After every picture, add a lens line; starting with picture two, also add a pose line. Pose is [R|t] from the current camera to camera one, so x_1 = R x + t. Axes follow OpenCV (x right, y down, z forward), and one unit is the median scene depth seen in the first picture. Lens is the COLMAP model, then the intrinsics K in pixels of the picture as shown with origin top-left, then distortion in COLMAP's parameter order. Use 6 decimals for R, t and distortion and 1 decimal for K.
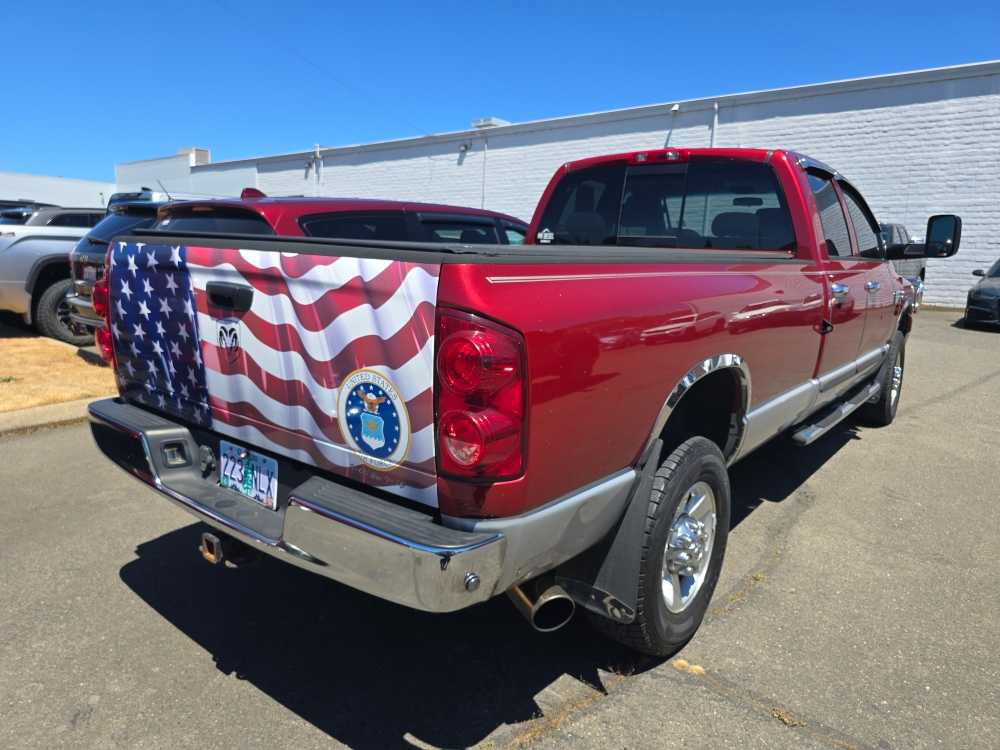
lens RADIAL K [[689.6, 0, 496.3], [0, 689.6, 373.7], [0, 0, 1]] dist [0.009191, -0.004018]
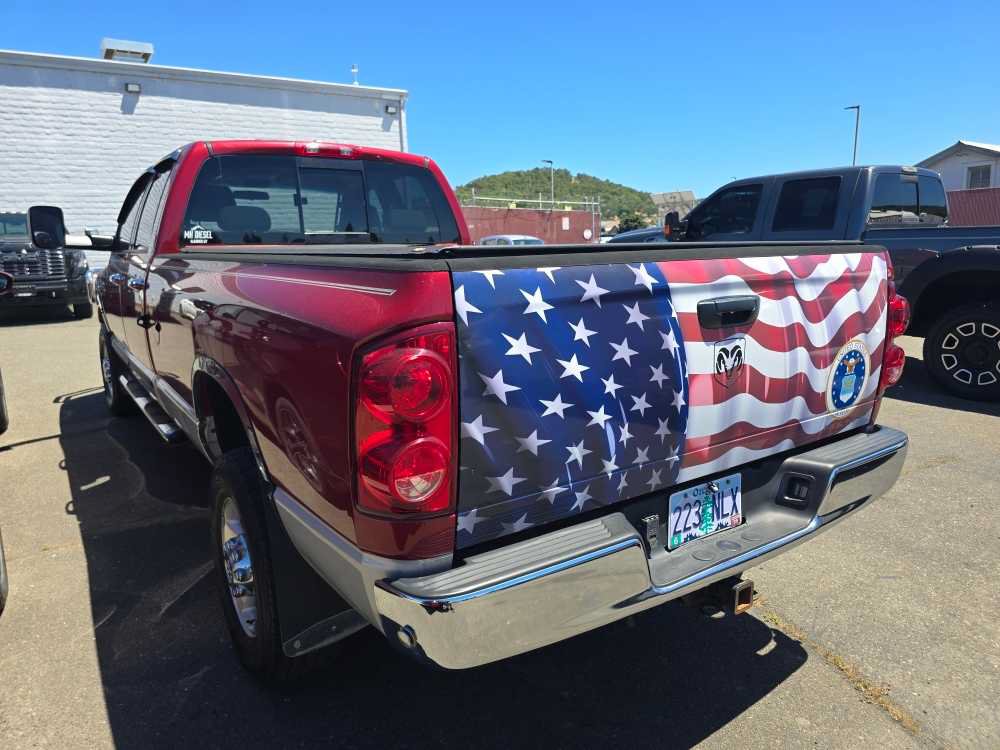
lens RADIAL K [[689.6, 0, 496.3], [0, 689.6, 373.7], [0, 0, 1]] dist [0.009191, -0.004018]
pose [[0.297623, -0.222030, 0.928506, -1.289821], [0.206476, 0.964531, 0.164461, -0.238490], [-0.932088, 0.142766, 0.332910, 0.975879]]
